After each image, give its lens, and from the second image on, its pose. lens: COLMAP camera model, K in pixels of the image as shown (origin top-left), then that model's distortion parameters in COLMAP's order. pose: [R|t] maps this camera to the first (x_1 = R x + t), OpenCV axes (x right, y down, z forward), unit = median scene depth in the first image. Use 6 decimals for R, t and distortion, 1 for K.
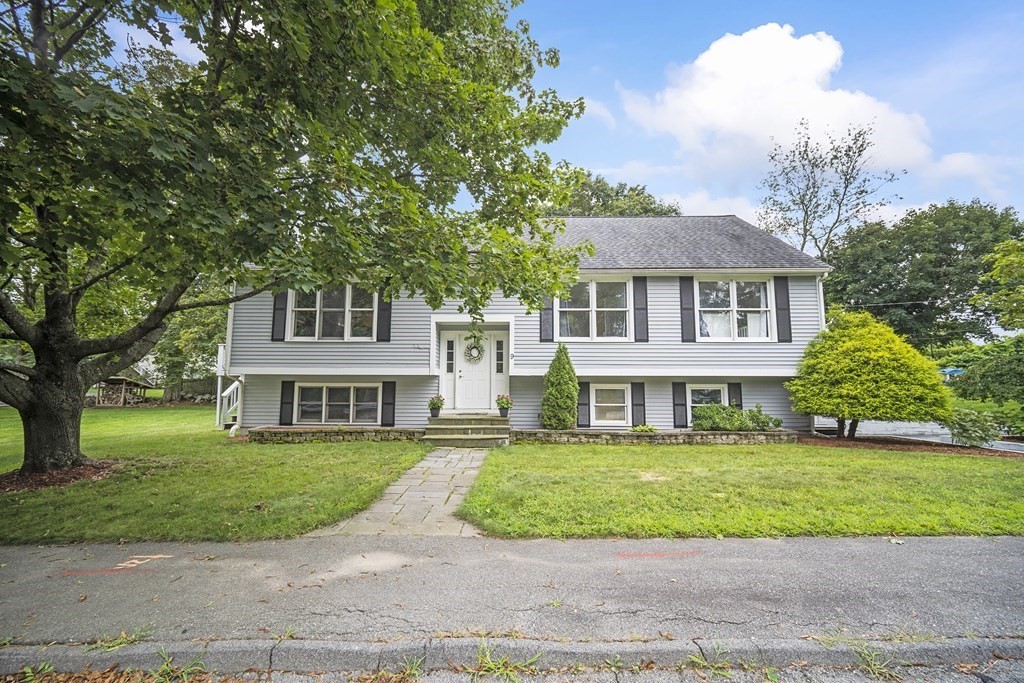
lens RADIAL K [[411.3, 0, 505.6], [0, 411.3, 356.8], [0, 0, 1]] dist [-0.002128, -0.000653]
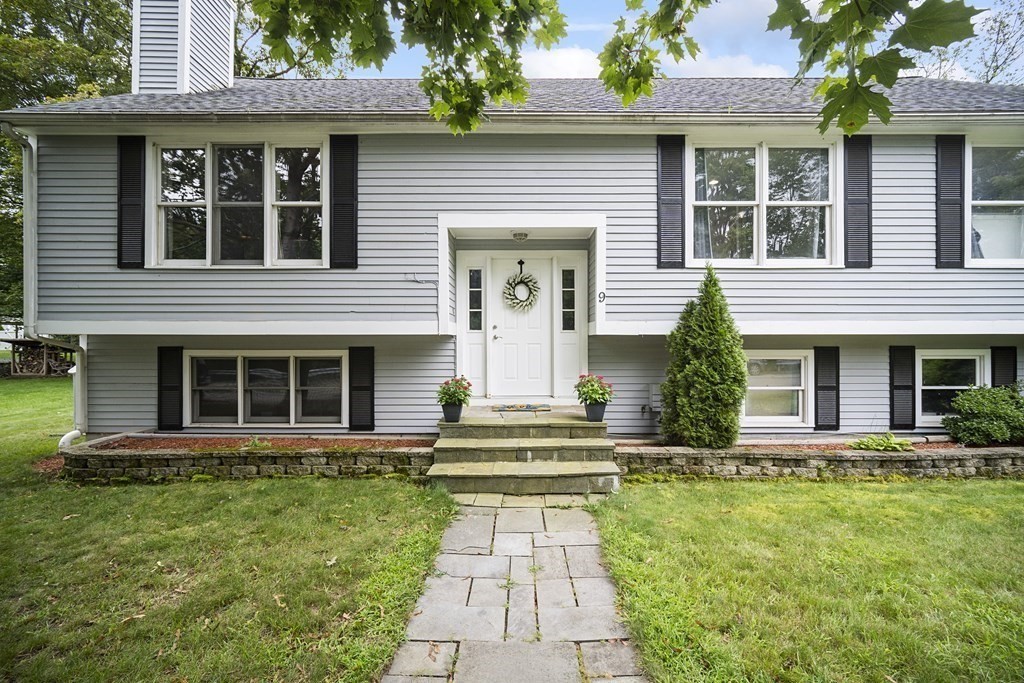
lens RADIAL K [[422.2, 0, 515.0], [0, 422.2, 348.5], [0, 0, 1]] dist [-0.002648, -0.000301]
pose [[0.999765, -0.004967, 0.021110, -0.100569], [0.003307, 0.996951, 0.077958, 0.020856], [-0.021433, -0.077870, 0.996733, 0.474834]]
